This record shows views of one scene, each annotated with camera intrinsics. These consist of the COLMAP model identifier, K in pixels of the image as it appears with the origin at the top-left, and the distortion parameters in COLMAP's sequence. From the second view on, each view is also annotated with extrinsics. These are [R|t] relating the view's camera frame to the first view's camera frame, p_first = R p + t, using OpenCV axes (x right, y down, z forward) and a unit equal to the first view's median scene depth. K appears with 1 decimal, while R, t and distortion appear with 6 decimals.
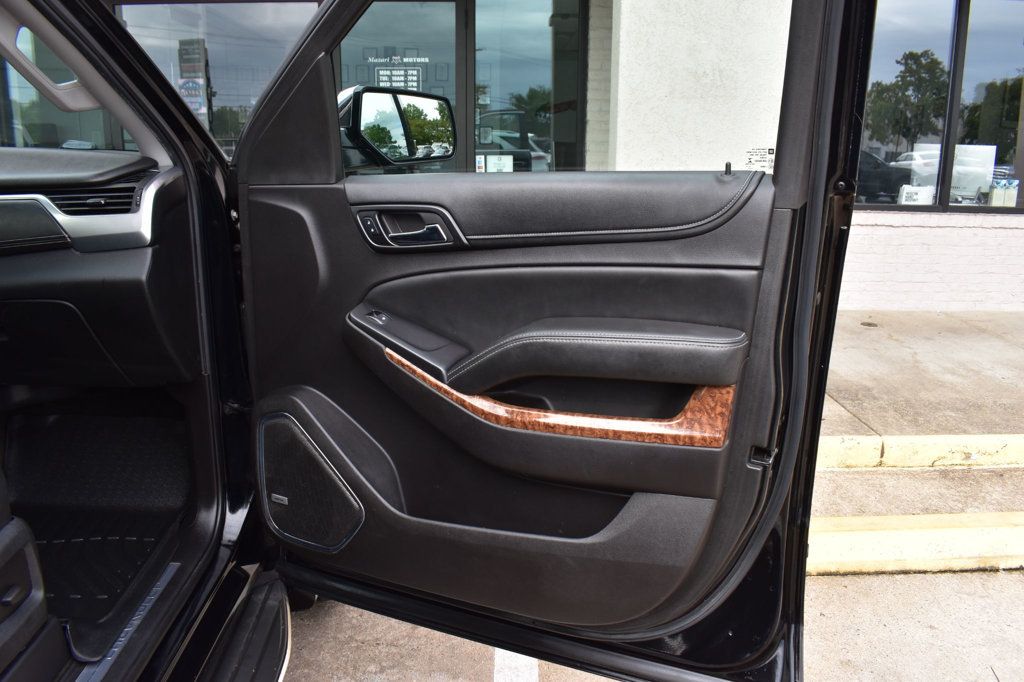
lens RADIAL K [[800.7, 0, 512.0], [0, 800.7, 341.0], [0, 0, 1]] dist [-0.091352, 0.008476]
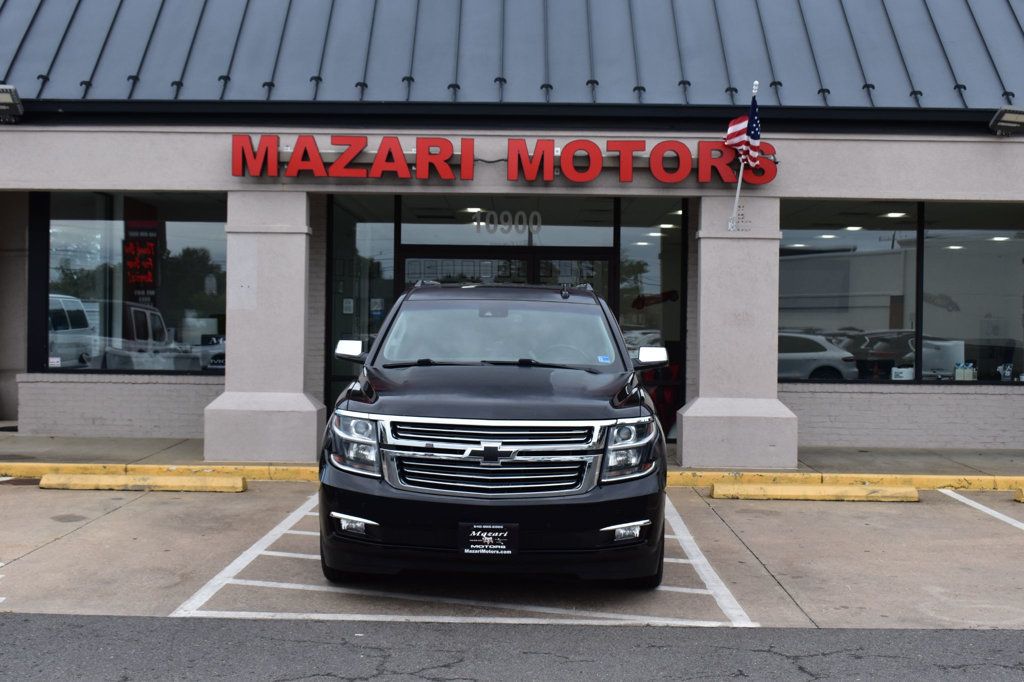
lens RADIAL K [[1343.4, 0, 512.0], [0, 1343.4, 341.0], [0, 0, 1]] dist [-0.021951, -0.045597]
pose [[0.999317, 0.004548, -0.036668, -0.155235], [-0.012827, 0.973383, -0.228827, 0.368117], [0.034651, 0.229141, 0.972776, -1.628636]]
